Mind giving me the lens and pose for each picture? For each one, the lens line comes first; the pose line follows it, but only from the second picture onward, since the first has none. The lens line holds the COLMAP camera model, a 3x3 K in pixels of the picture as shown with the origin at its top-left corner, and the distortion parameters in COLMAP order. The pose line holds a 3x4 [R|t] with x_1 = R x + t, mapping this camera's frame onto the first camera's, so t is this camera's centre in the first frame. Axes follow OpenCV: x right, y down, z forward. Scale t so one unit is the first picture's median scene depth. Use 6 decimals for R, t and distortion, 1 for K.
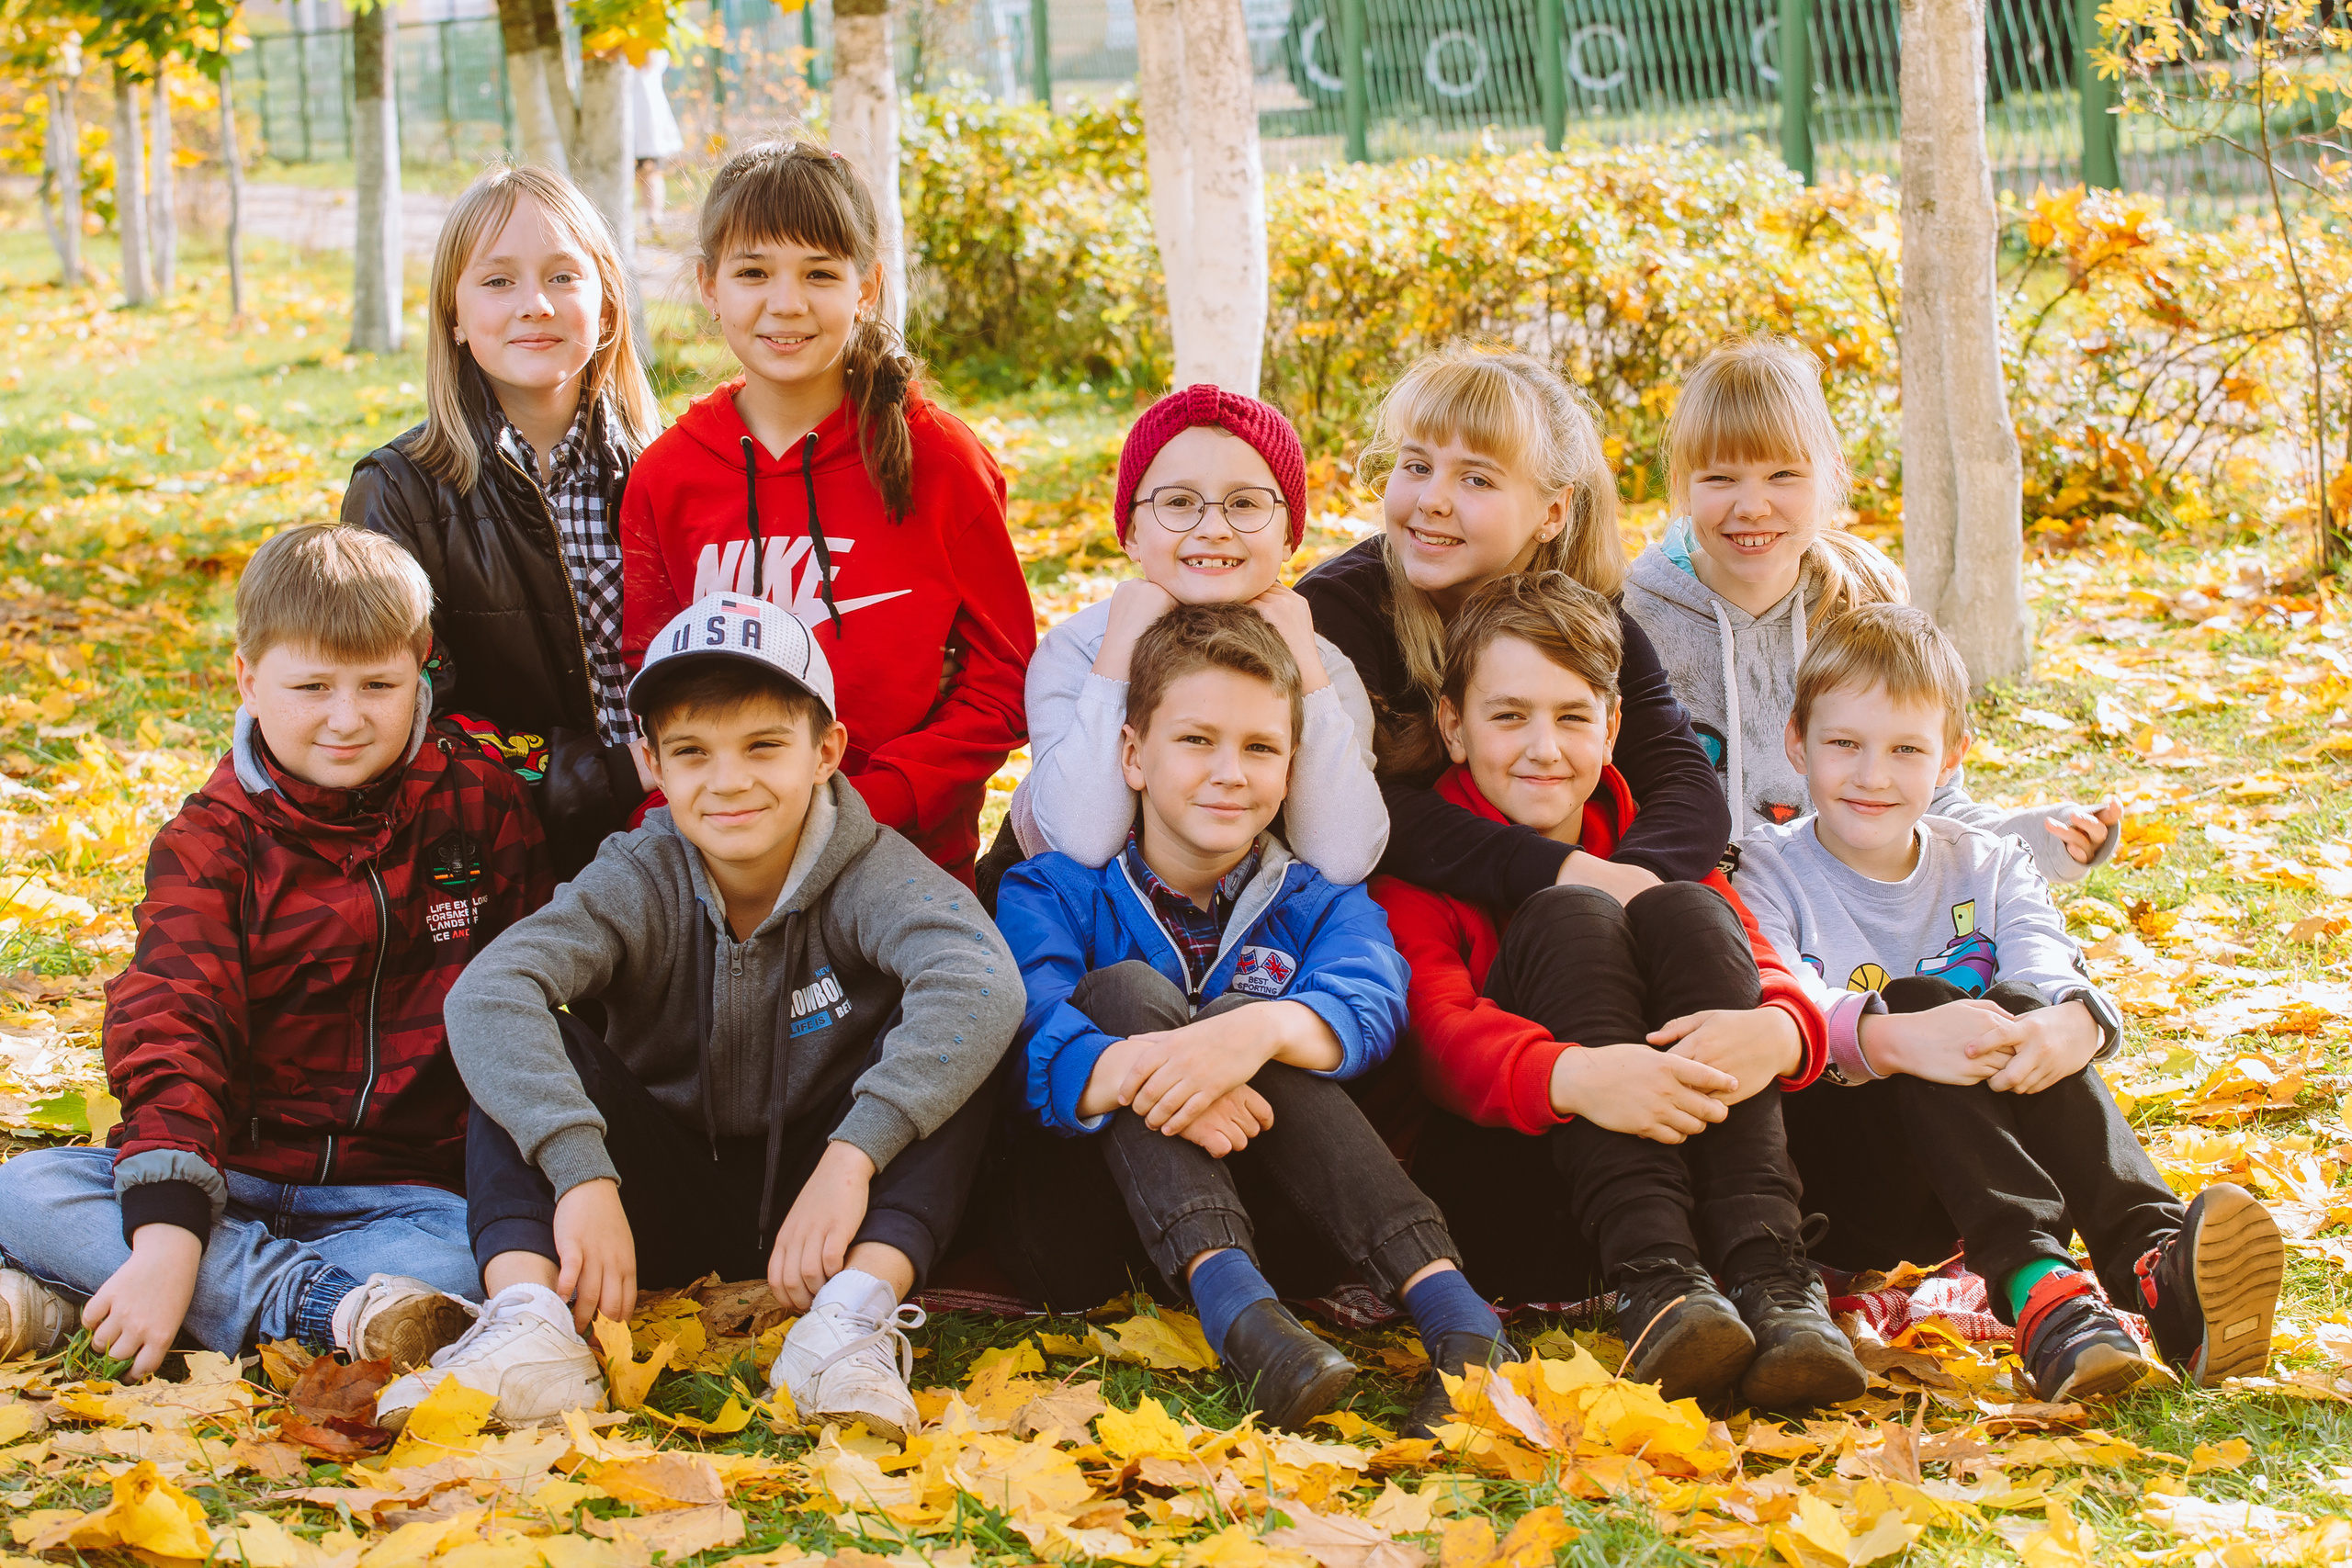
lens RADIAL K [[5451.2, 0, 1176.0], [0, 5451.2, 784.0], [0, 0, 1]] dist [-0.057963, -0.635902]
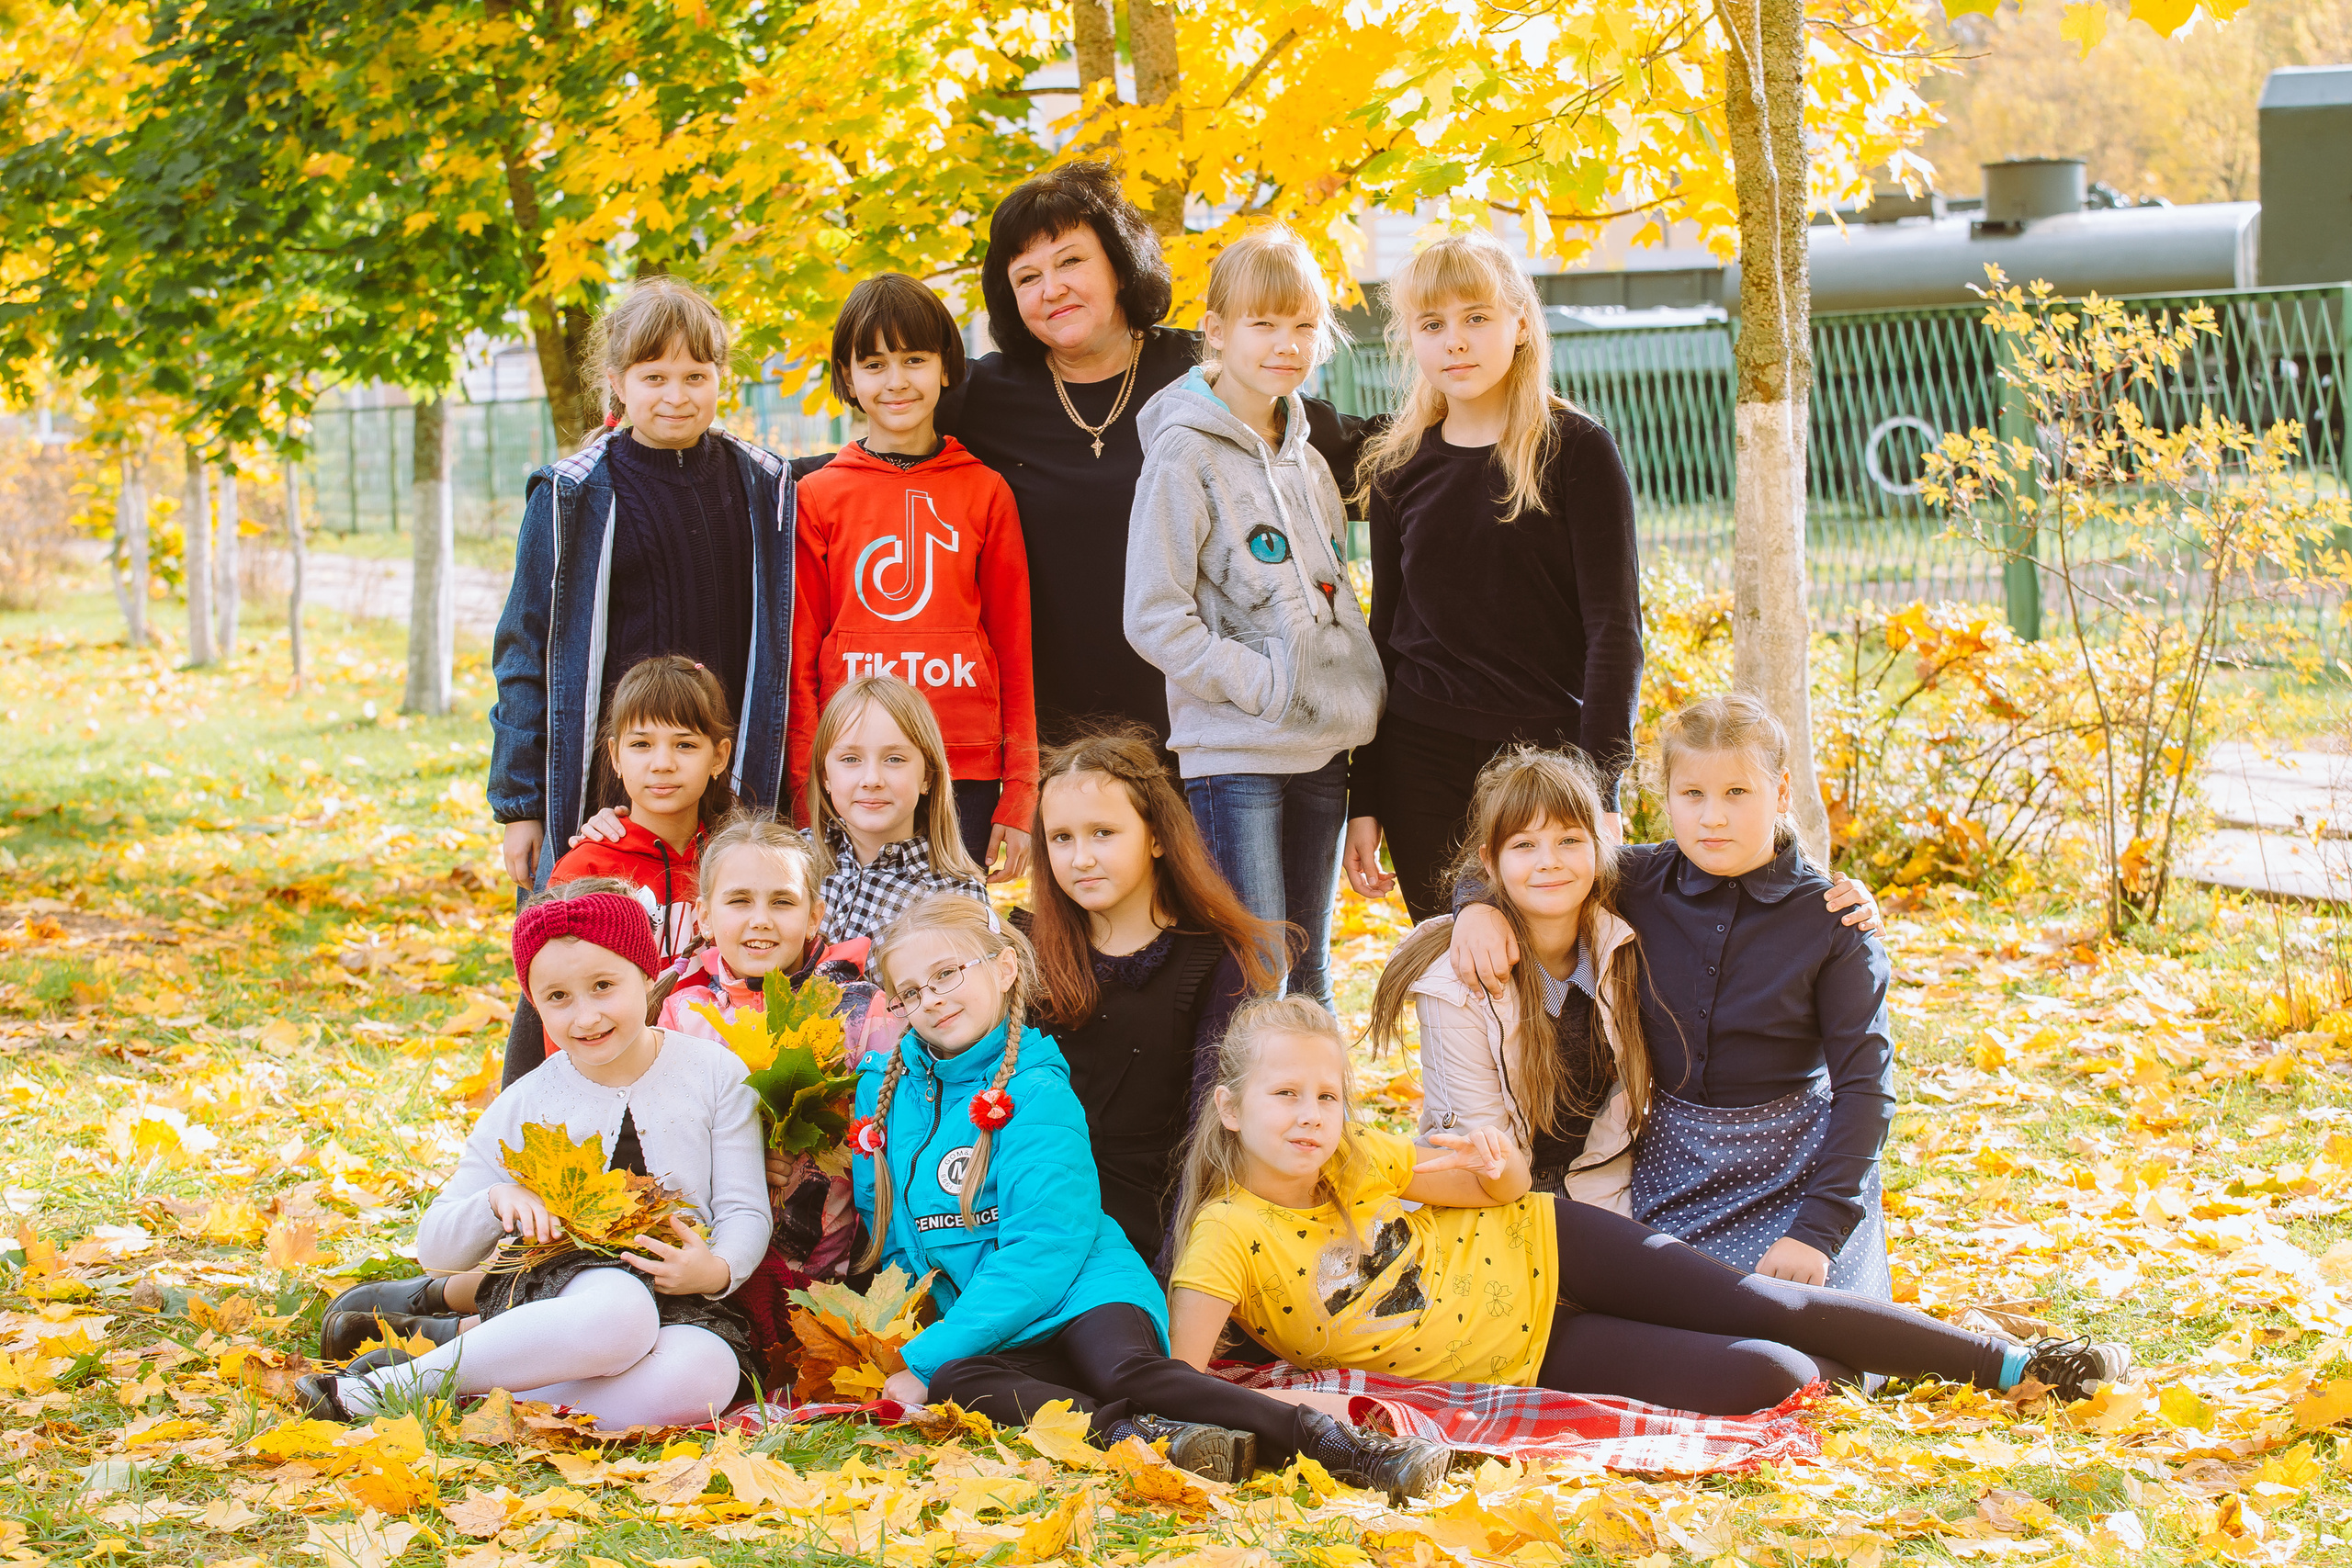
lens RADIAL K [[5451.2, 0, 1176.0], [0, 5451.2, 784.0], [0, 0, 1]] dist [-0.057963, -0.635902]
pose [[0.999758, 0.021558, -0.004285, 0.011321], [-0.021806, 0.997285, -0.070336, 0.012106], [0.002758, 0.070412, 0.997514, -0.128933]]
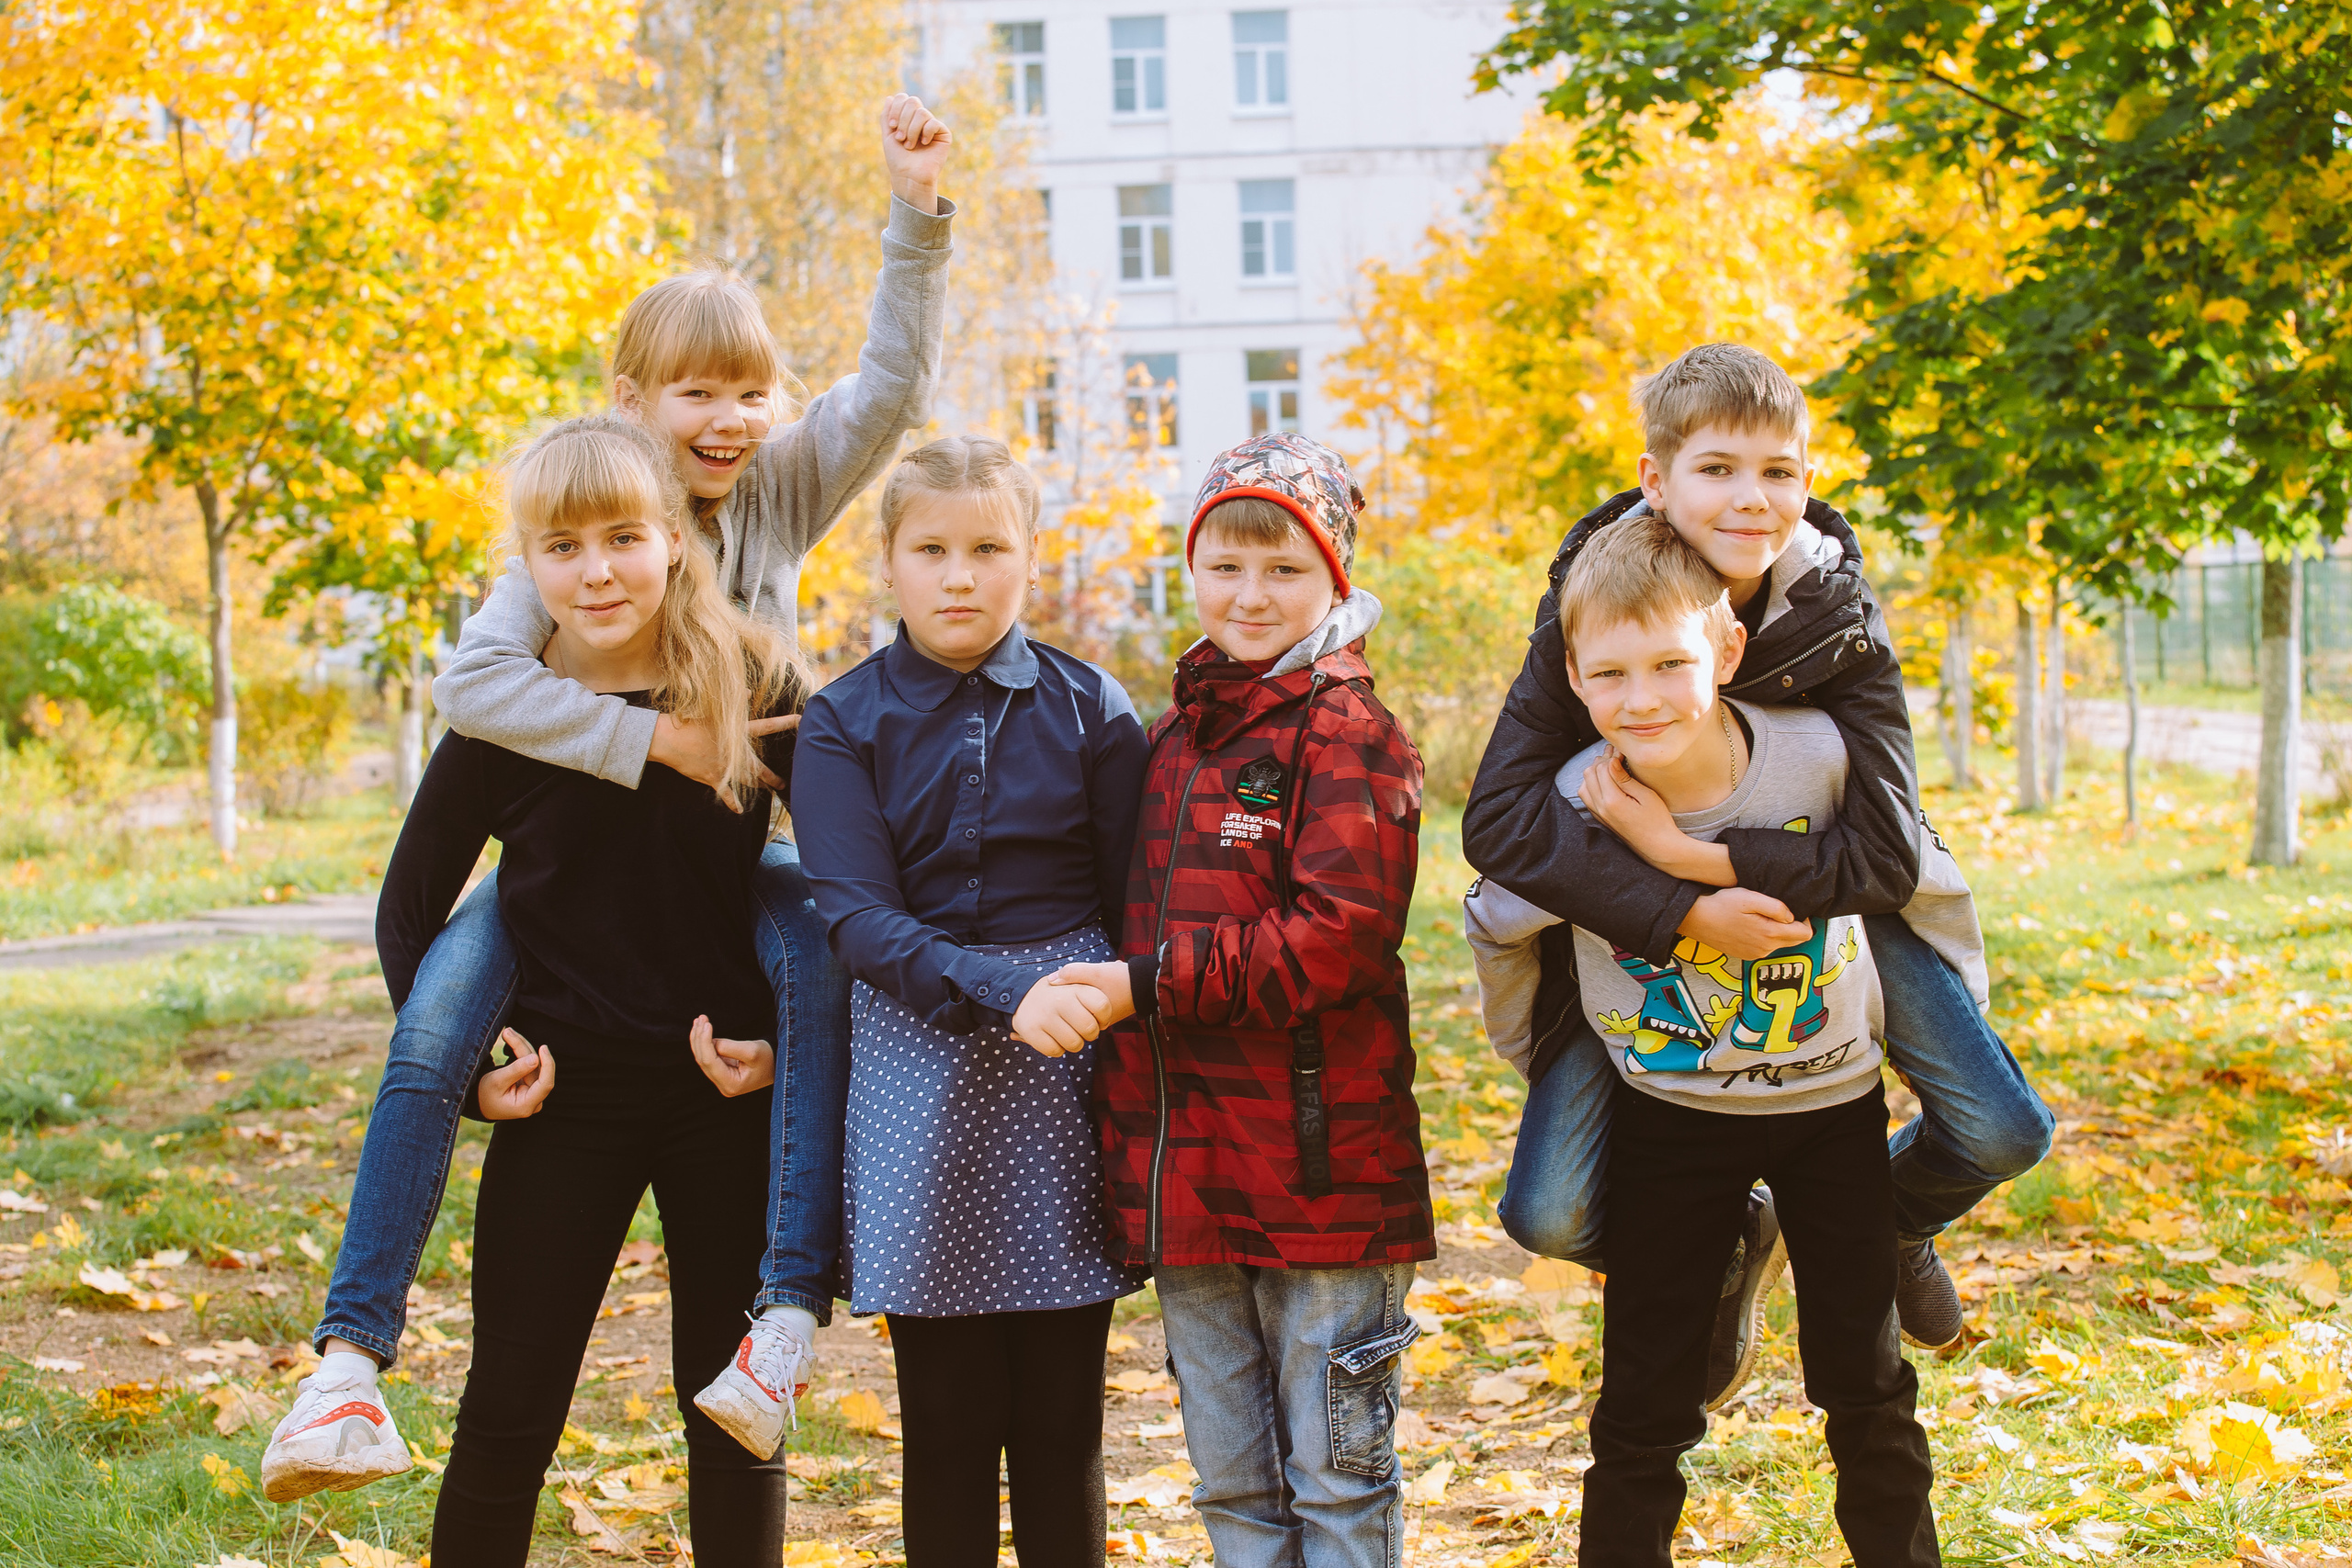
lens RADIAL K [[4683.8, 0, 1176.0], [0, 4683.8, 784.0], [0, 0, 1]] dist [-0.087459, -0.618811]
pose [[0.941619, 0.027239, -0.335578, -0.064845], [-0.057226, 0.995167, -0.079796, -0.012267], [0.331782, 0.094342, 0.938627, 0.066587]]
